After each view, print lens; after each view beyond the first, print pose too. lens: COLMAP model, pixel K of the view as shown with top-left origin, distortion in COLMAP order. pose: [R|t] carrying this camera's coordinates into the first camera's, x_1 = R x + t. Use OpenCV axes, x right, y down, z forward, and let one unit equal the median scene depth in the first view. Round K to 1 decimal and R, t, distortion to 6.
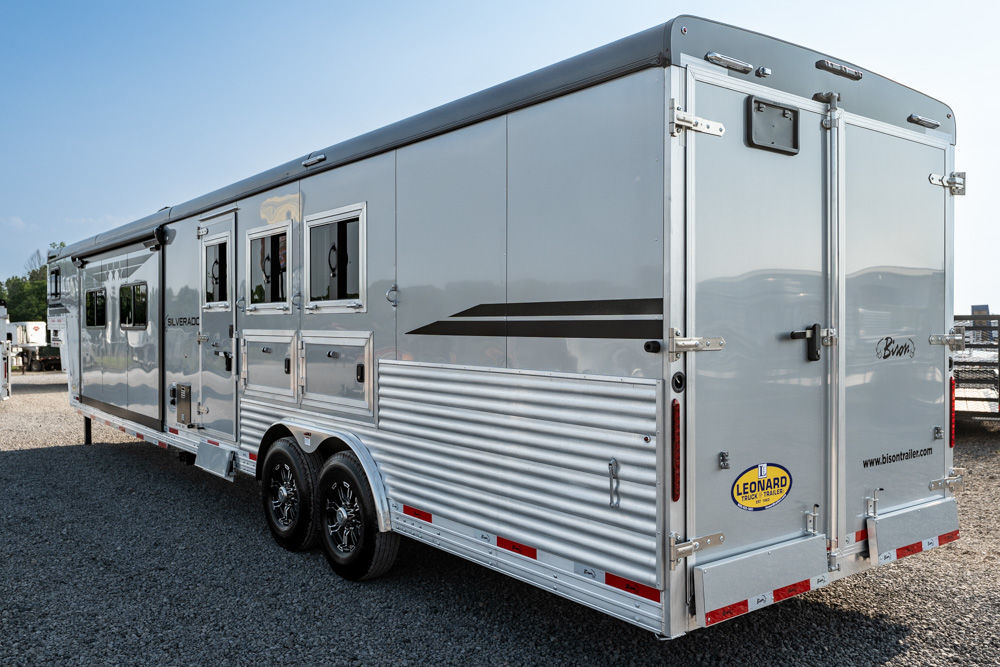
lens RADIAL K [[856.6, 0, 498.7], [0, 856.6, 326.9], [0, 0, 1]] dist [0.004483, 0.014106]
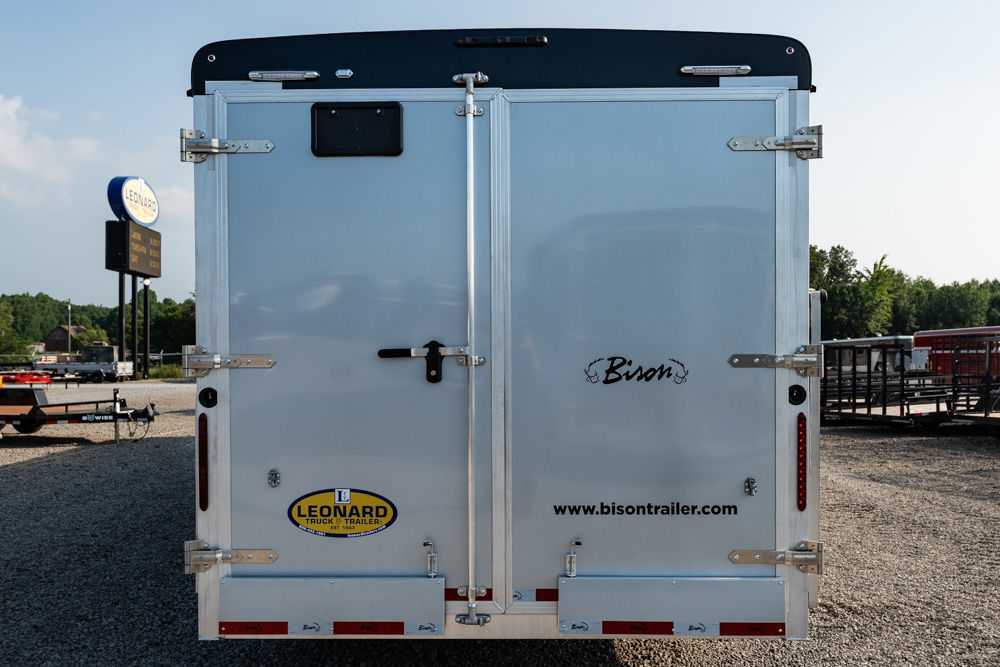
lens RADIAL K [[856.6, 0, 500.0], [0, 856.6, 343.2], [0, 0, 1]] dist [0.004483, 0.014106]
pose [[0.778735, 0.006372, -0.627321, 0.868585], [0.001658, 0.999924, 0.012215, -0.010551], [0.627351, -0.010552, 0.778665, 0.312032]]
